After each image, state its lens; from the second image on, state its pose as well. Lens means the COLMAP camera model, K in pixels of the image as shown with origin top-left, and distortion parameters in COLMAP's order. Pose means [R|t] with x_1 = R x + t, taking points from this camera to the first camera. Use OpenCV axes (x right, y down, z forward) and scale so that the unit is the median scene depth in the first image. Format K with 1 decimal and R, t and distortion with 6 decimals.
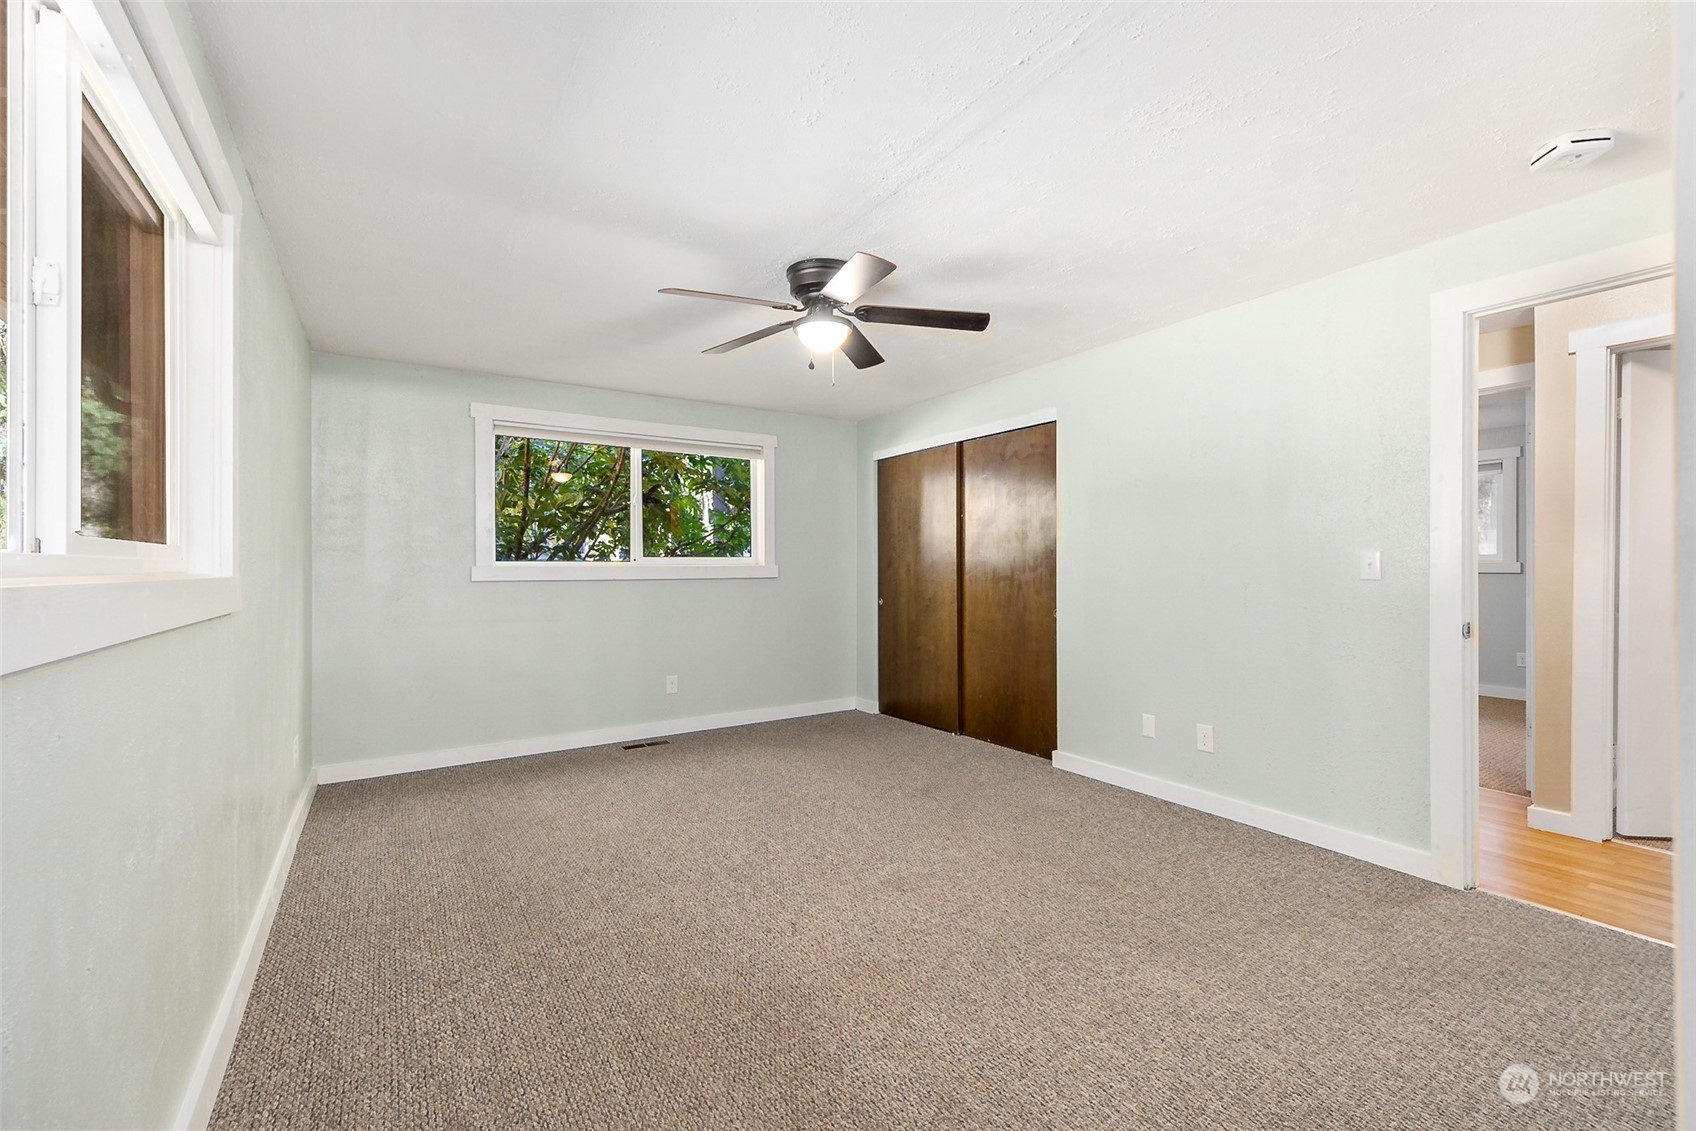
lens RADIAL K [[701.8, 0, 851.6], [0, 701.8, 563.9], [0, 0, 1]] dist [0.006086, -0.000315]
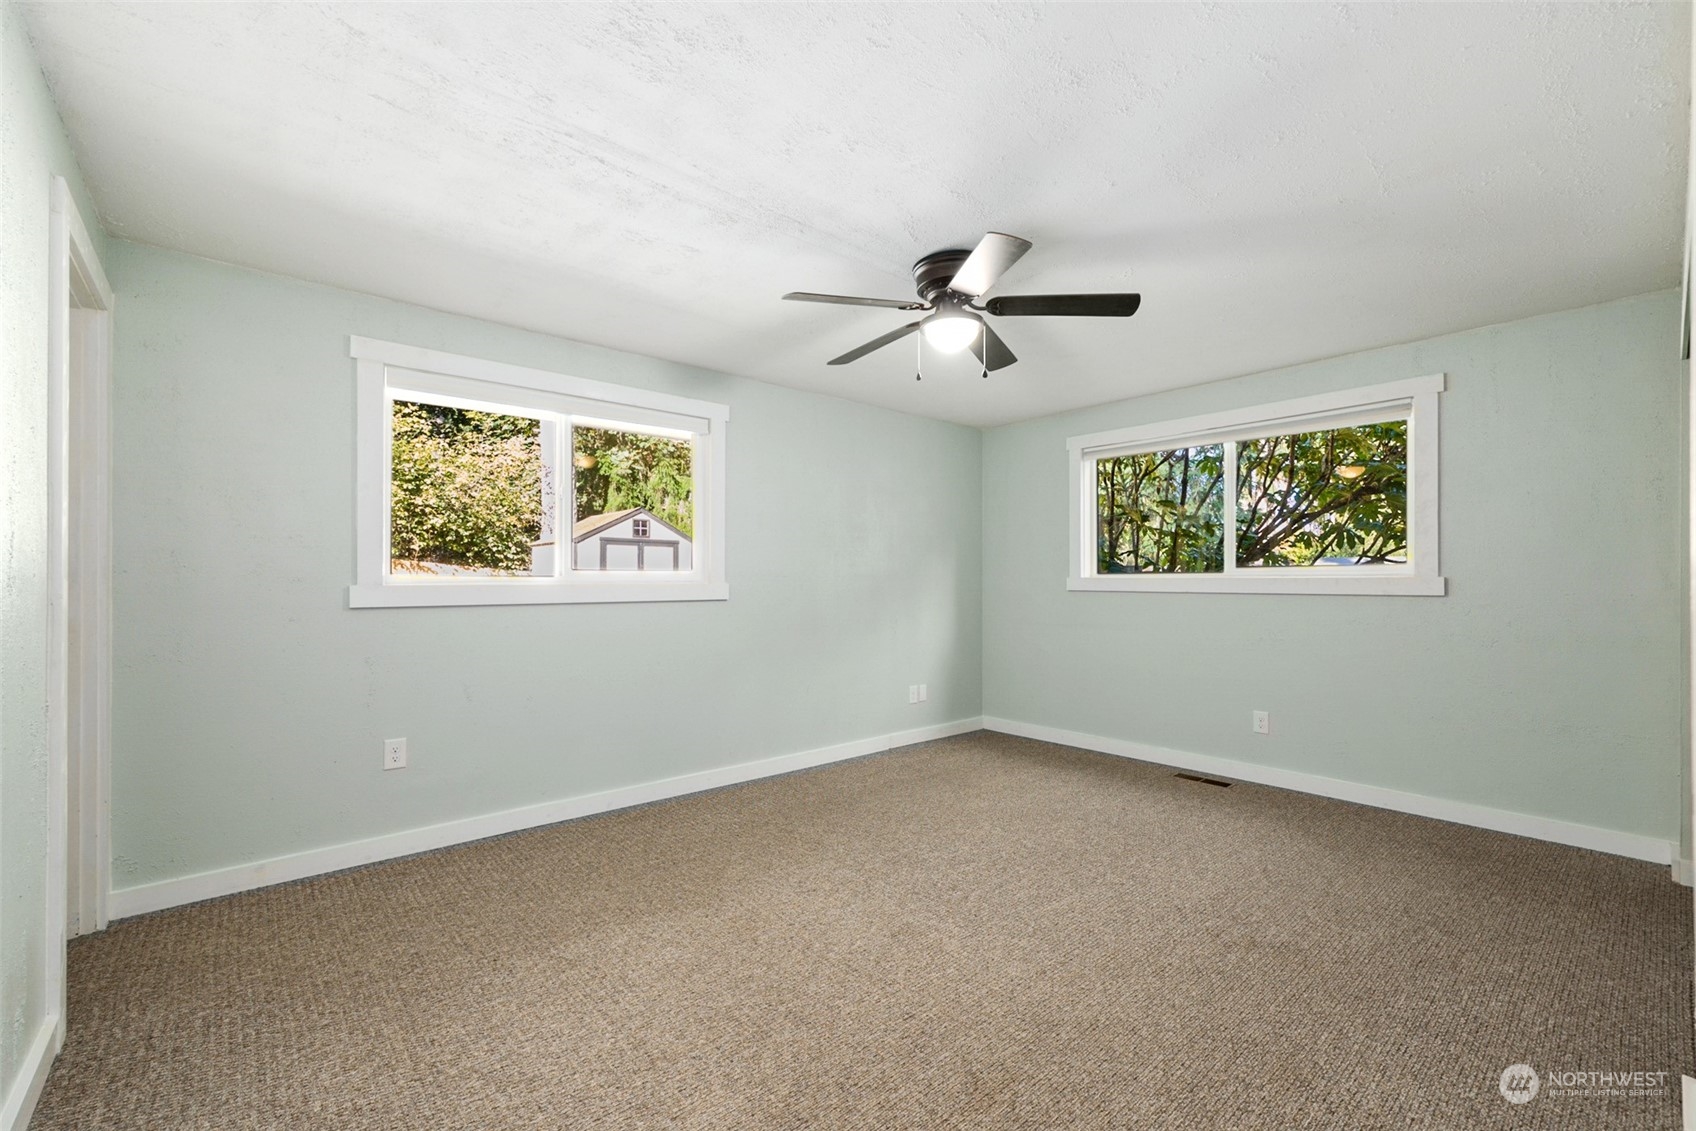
lens RADIAL K [[701.8, 0, 851.6], [0, 701.8, 563.9], [0, 0, 1]] dist [0.006086, -0.000315]
pose [[0.133599, -0.018676, -0.990859, 0.567302], [0.005171, 0.999822, -0.018148, 0.000032], [0.991022, -0.002699, 0.133672, 0.480175]]
